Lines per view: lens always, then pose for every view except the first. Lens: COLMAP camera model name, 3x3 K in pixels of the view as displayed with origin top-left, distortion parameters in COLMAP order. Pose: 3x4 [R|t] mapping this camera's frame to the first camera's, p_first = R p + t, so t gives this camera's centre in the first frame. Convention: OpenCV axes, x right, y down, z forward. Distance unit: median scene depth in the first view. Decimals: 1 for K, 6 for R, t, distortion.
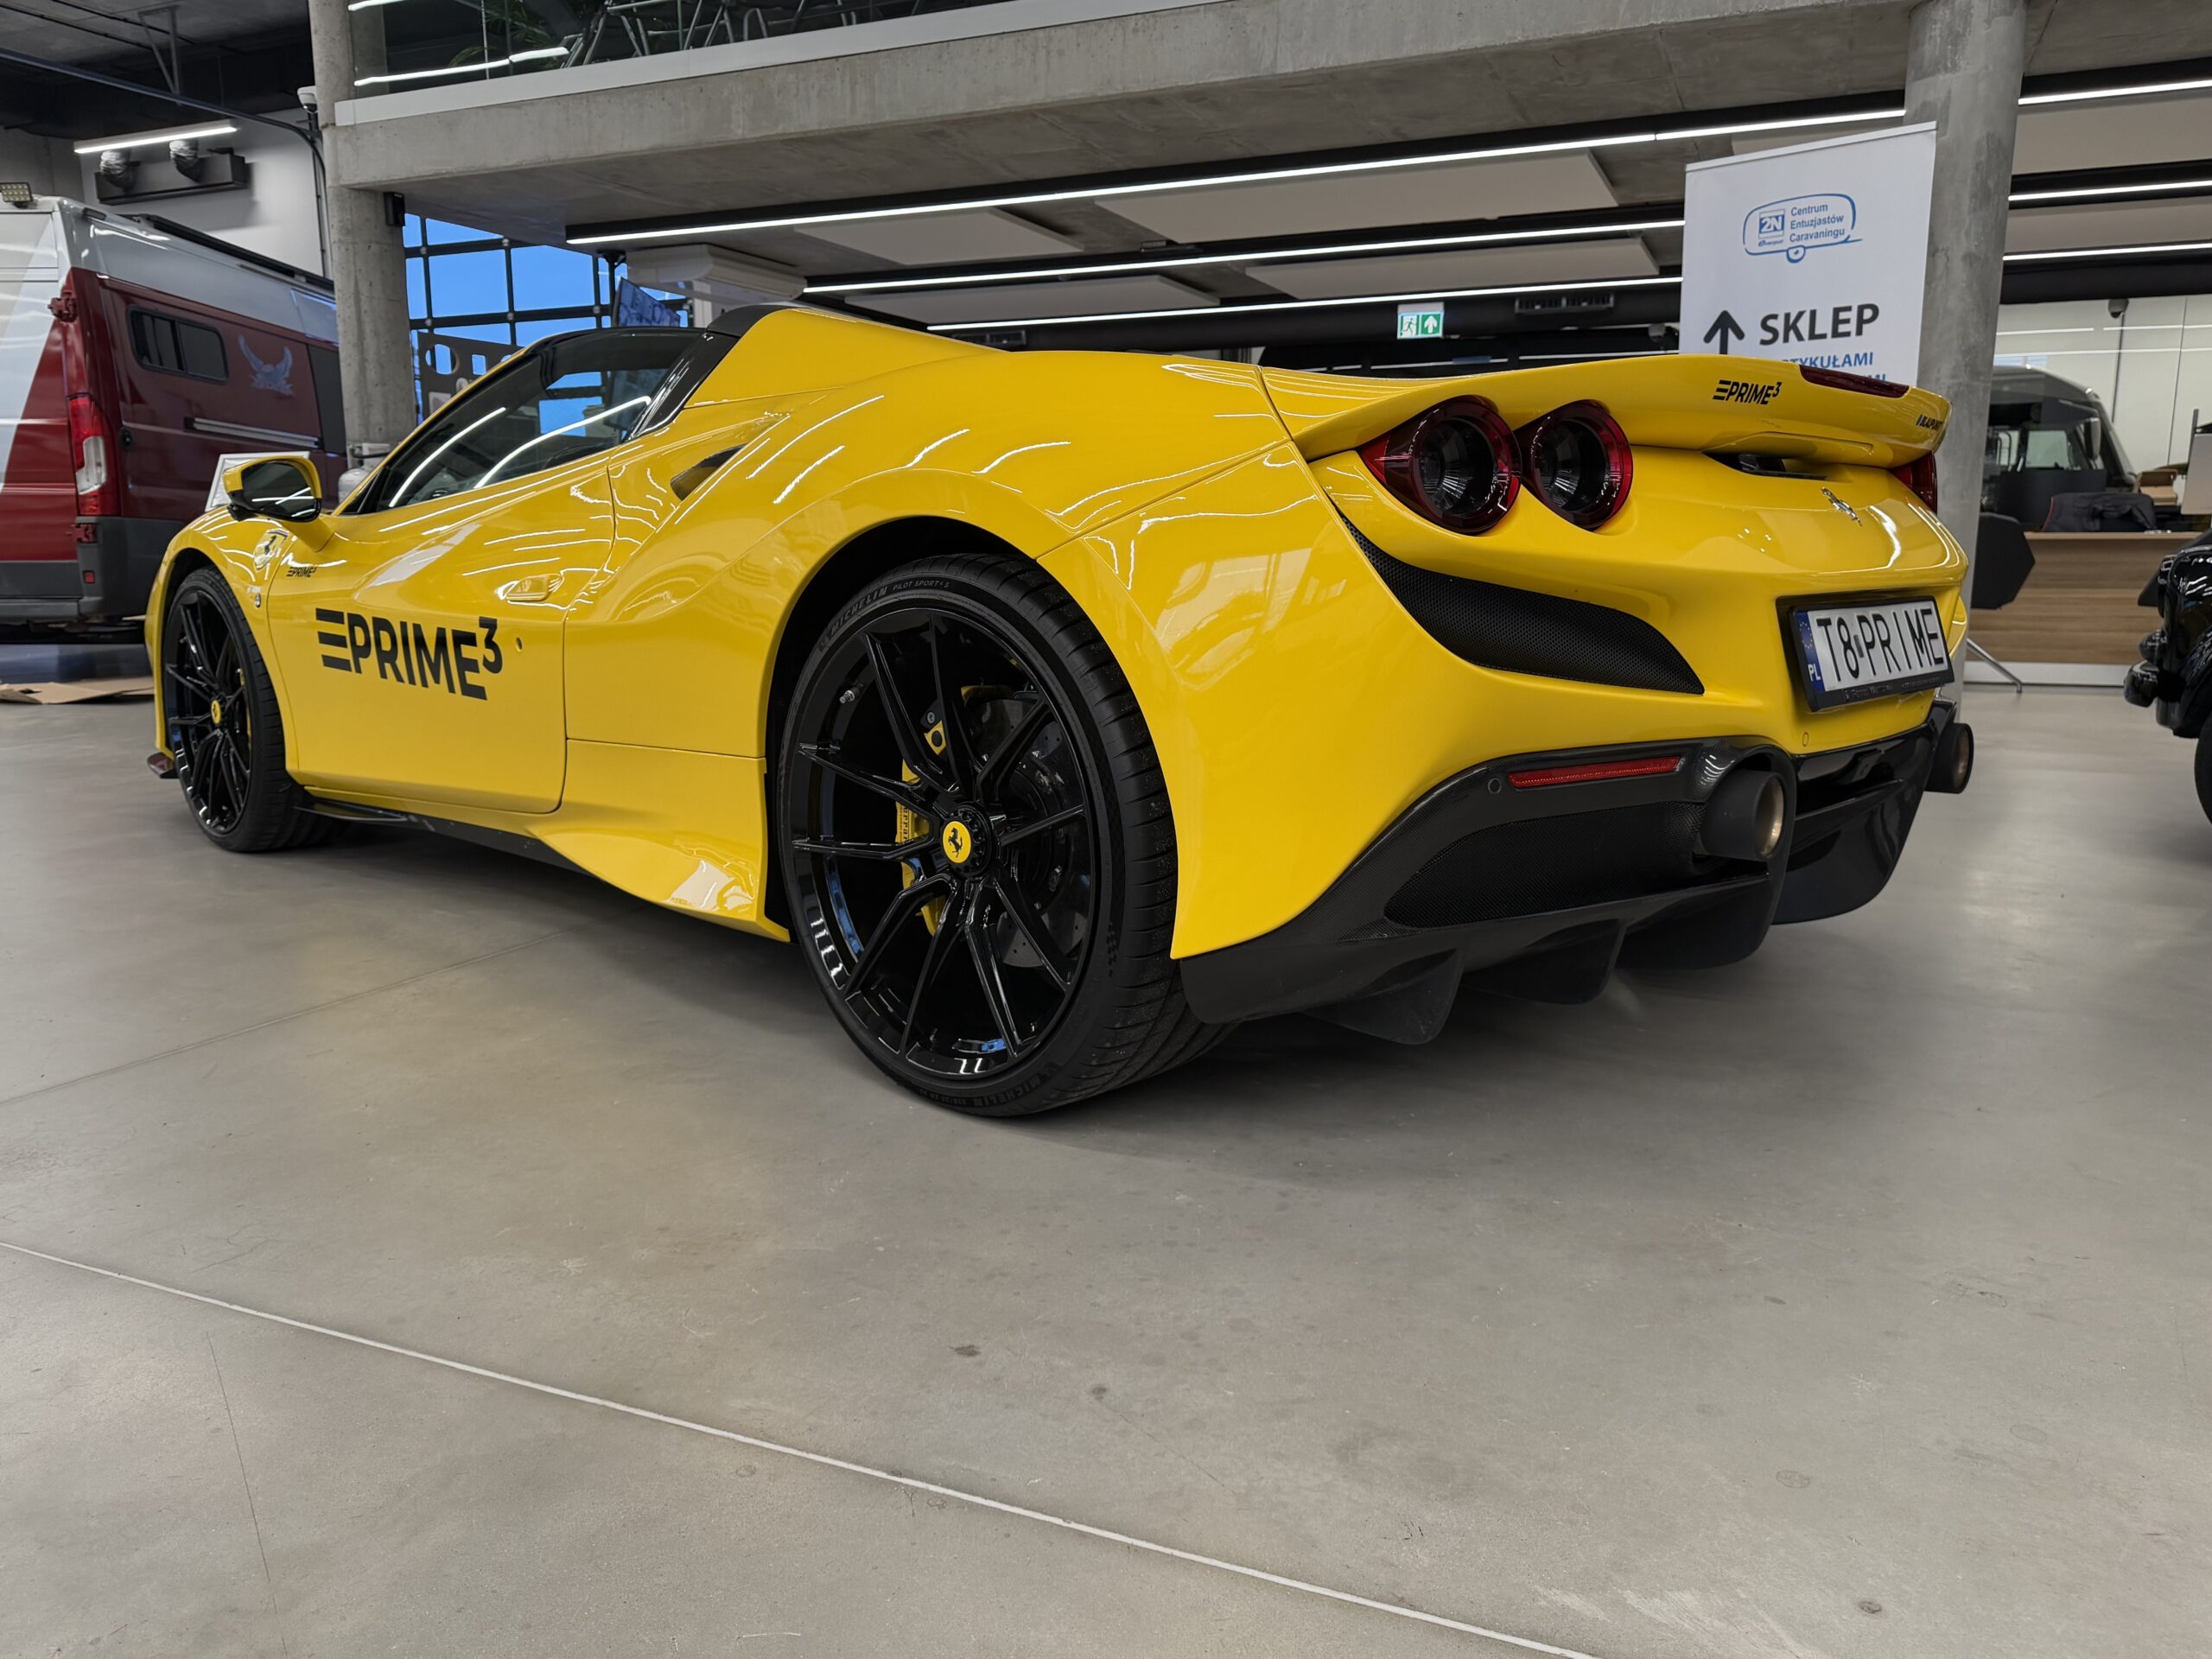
lens RADIAL K [[1654.5, 0, 1103.6], [0, 1654.5, 831.9], [0, 0, 1]] dist [0.023895, -0.038234]
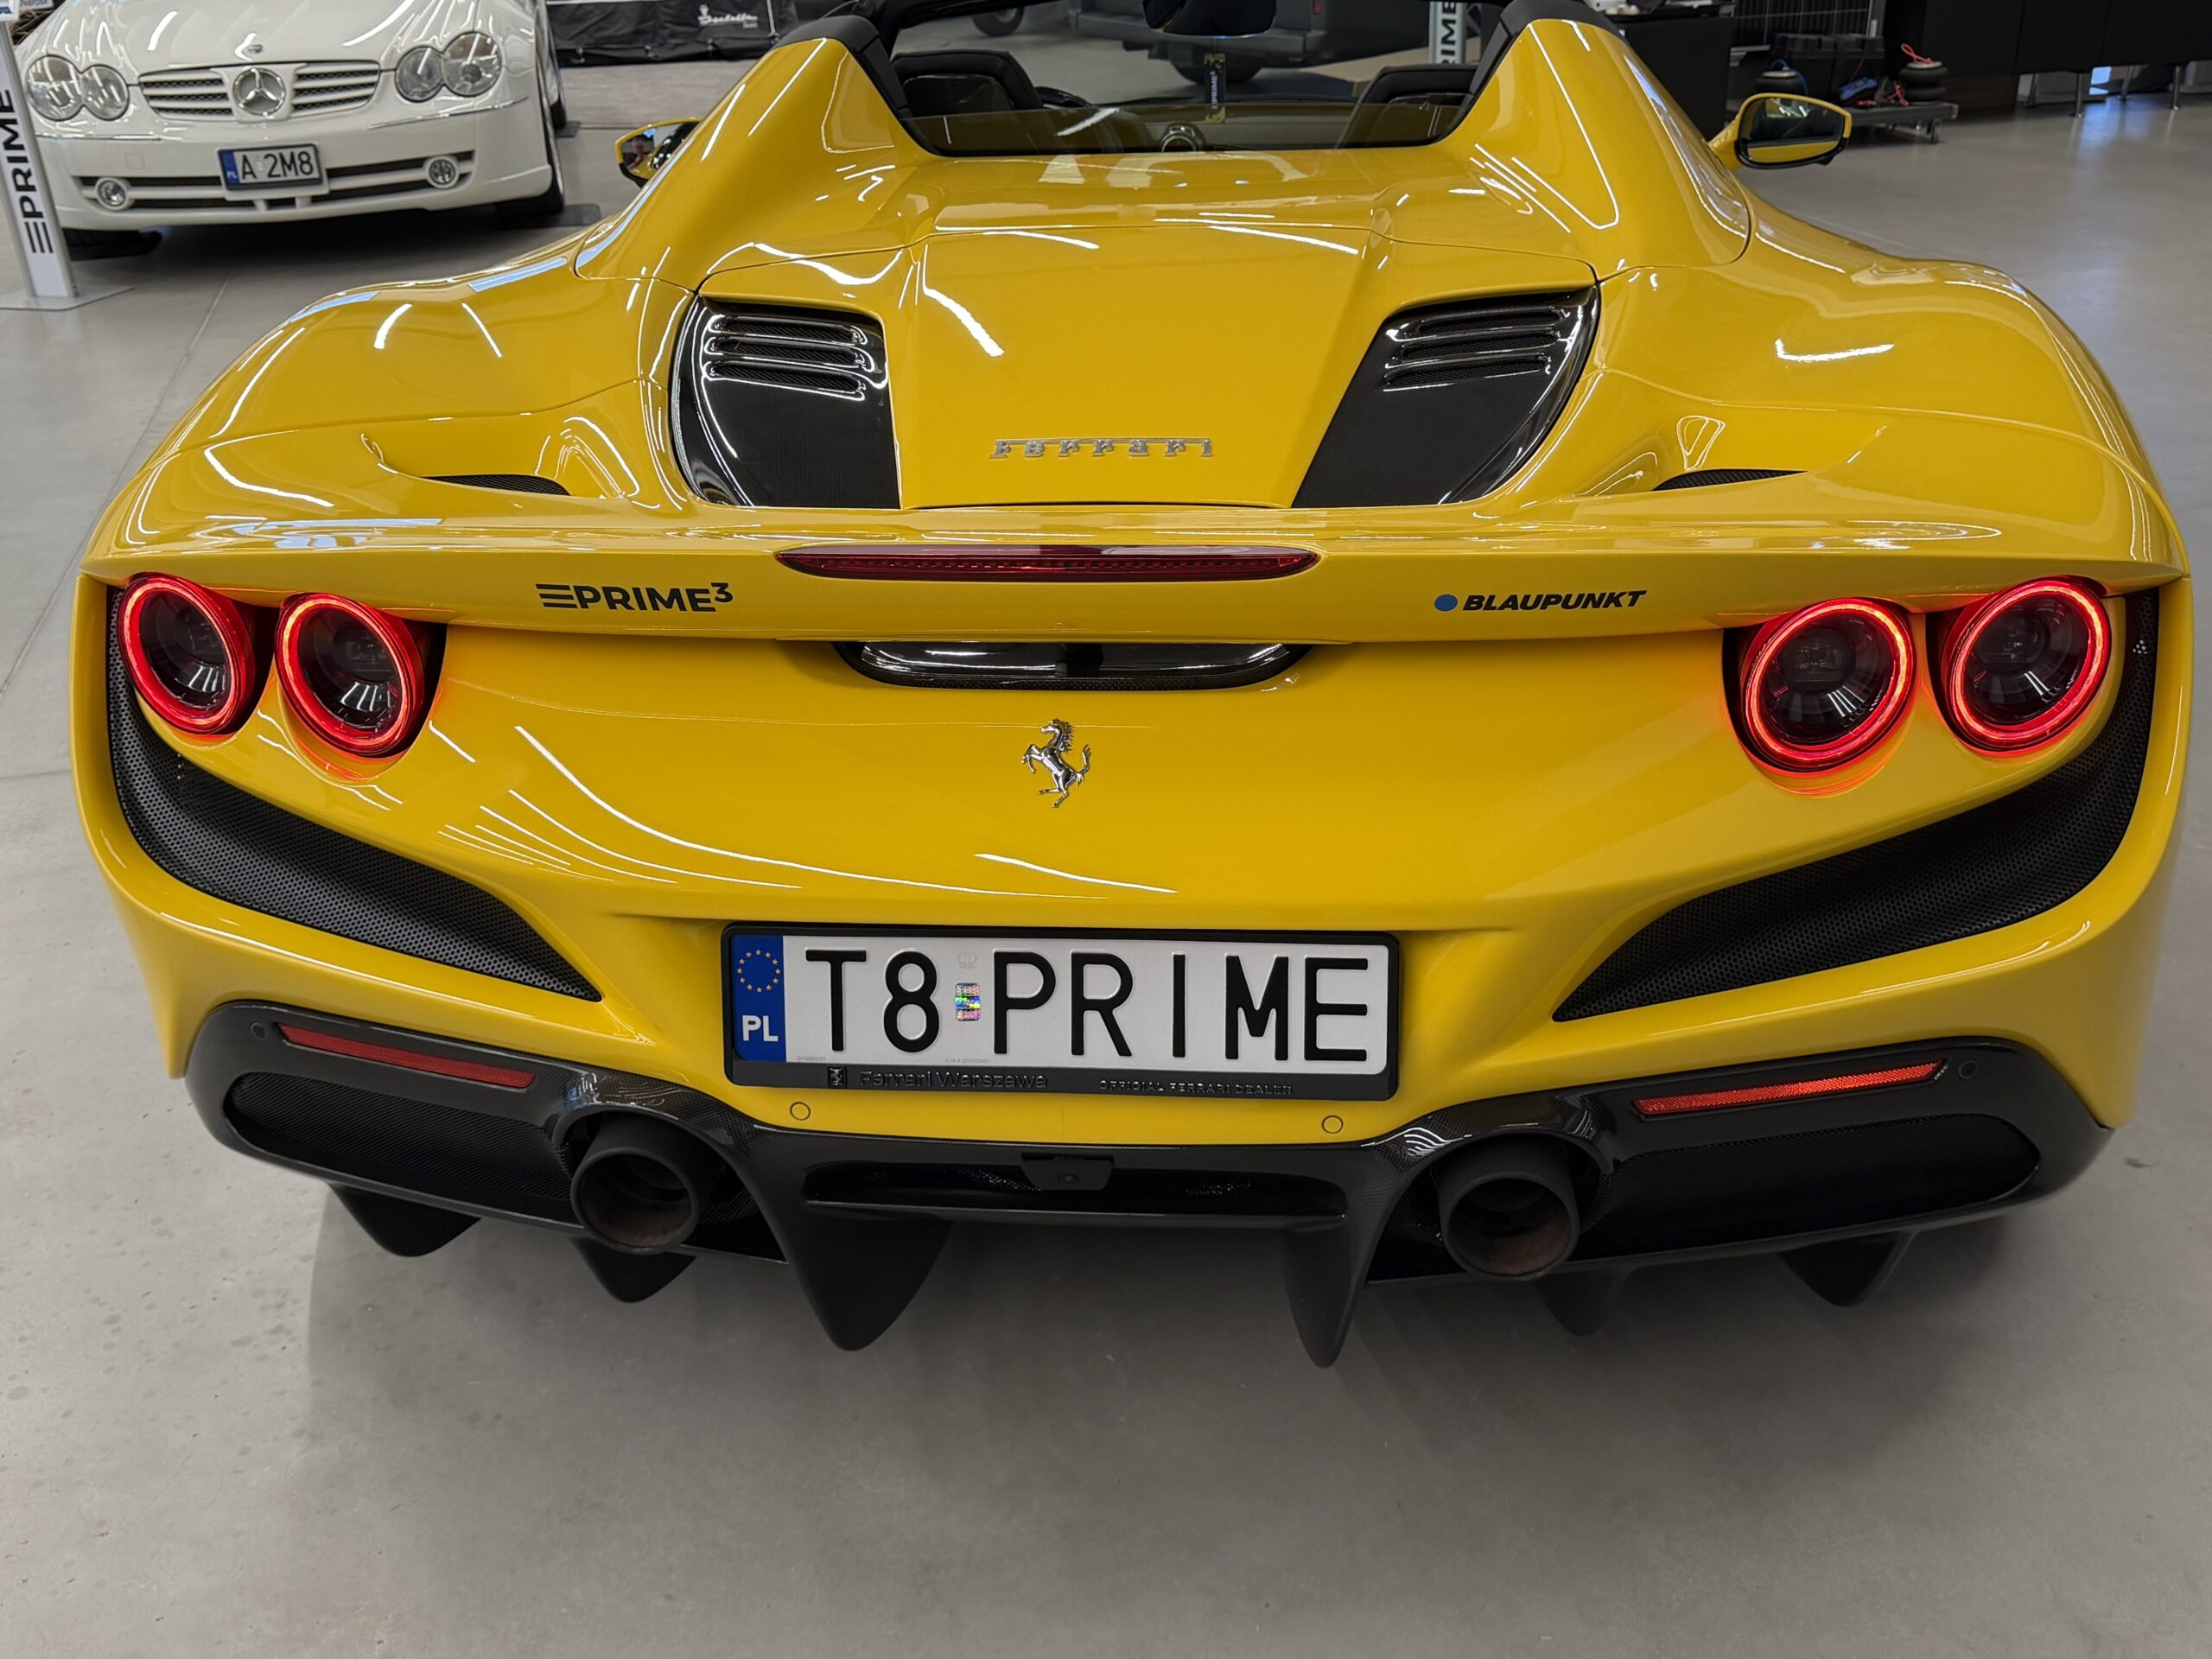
lens RADIAL K [[2184.4, 0, 1125.4], [0, 2184.4, 765.2], [0, 0, 1]] dist [0.081492, -0.152159]
pose [[0.617860, 0.329264, -0.714027, 0.399194], [-0.105311, 0.934570, 0.339837, -0.181442], [0.779204, -0.134776, 0.612109, 0.222011]]
